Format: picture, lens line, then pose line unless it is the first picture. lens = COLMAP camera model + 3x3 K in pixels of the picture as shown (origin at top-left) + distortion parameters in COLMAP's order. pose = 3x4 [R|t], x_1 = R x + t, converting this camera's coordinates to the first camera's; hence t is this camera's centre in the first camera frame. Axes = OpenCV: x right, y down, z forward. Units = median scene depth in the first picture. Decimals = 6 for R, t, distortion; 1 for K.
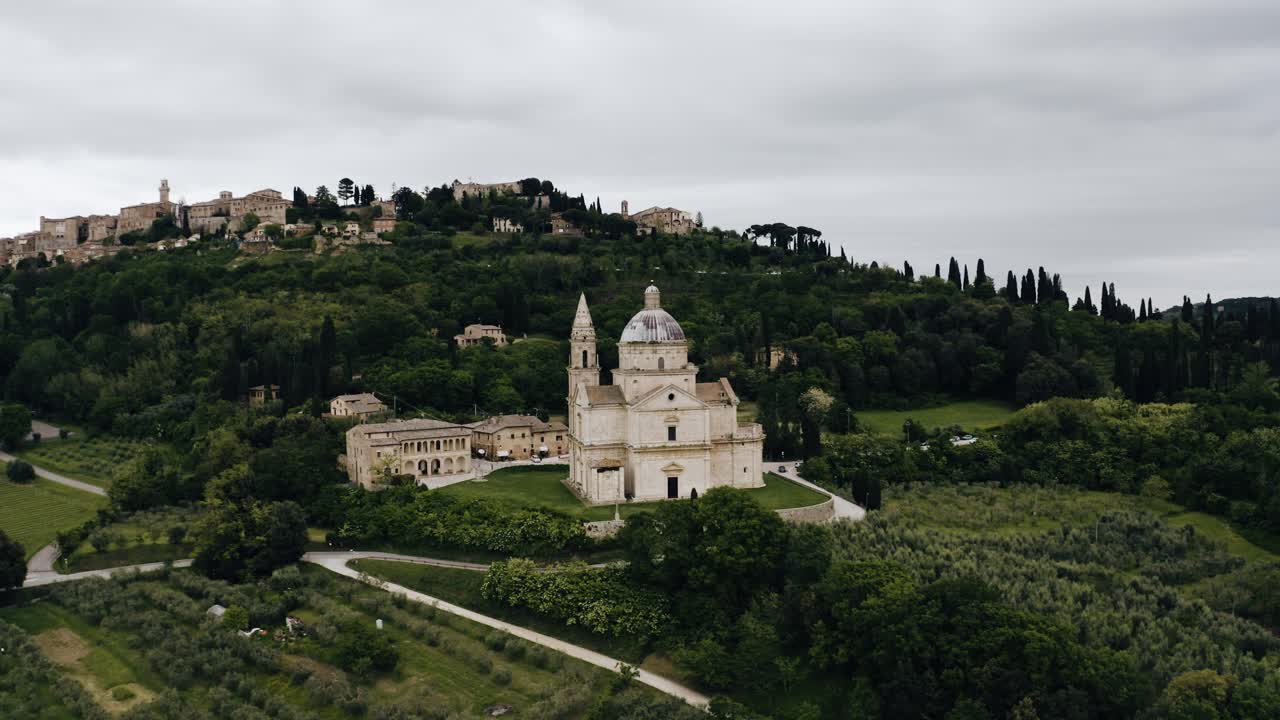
lens RADIAL K [[1035.8, 0, 640.0], [0, 1035.8, 360.0], [0, 0, 1]] dist [-0.182470, 0.008708]
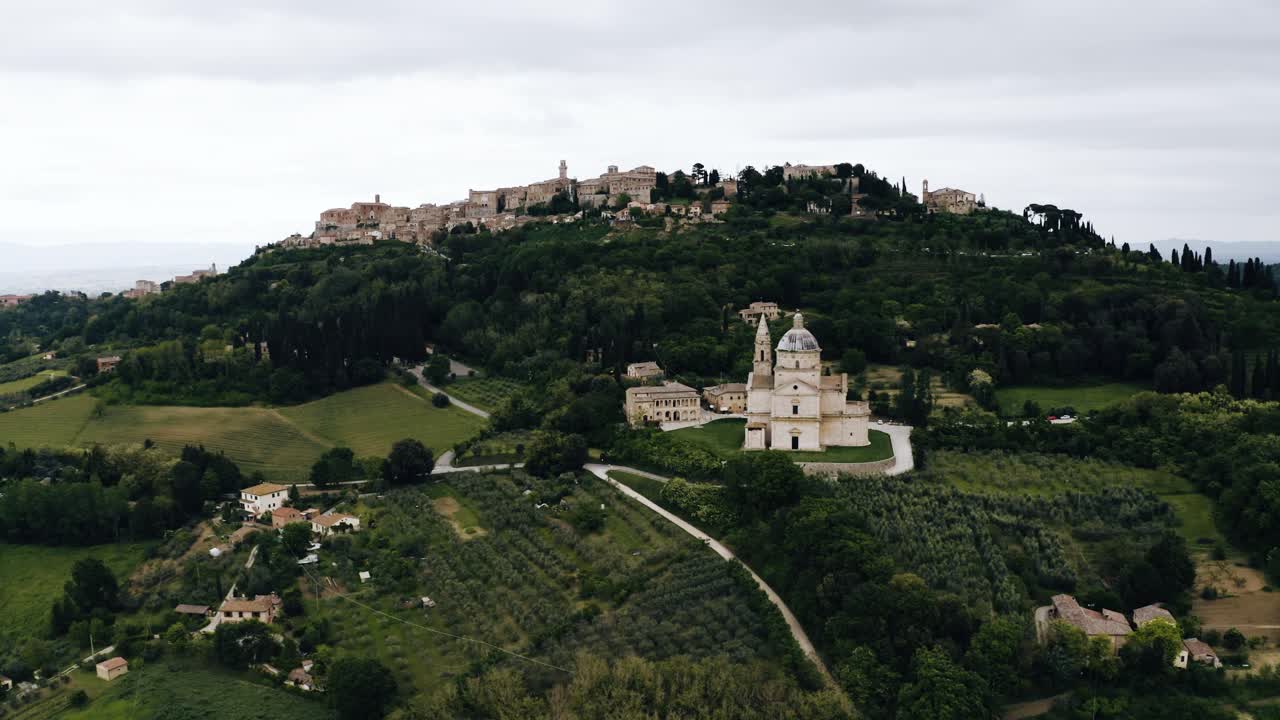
lens RADIAL K [[1035.8, 0, 640.0], [0, 1035.8, 360.0], [0, 0, 1]] dist [-0.182470, 0.008708]
pose [[0.915351, 0.052069, -0.399276, 0.313041], [-0.014958, 0.995316, 0.095507, -0.109656], [0.402379, -0.081450, 0.911843, -0.394857]]
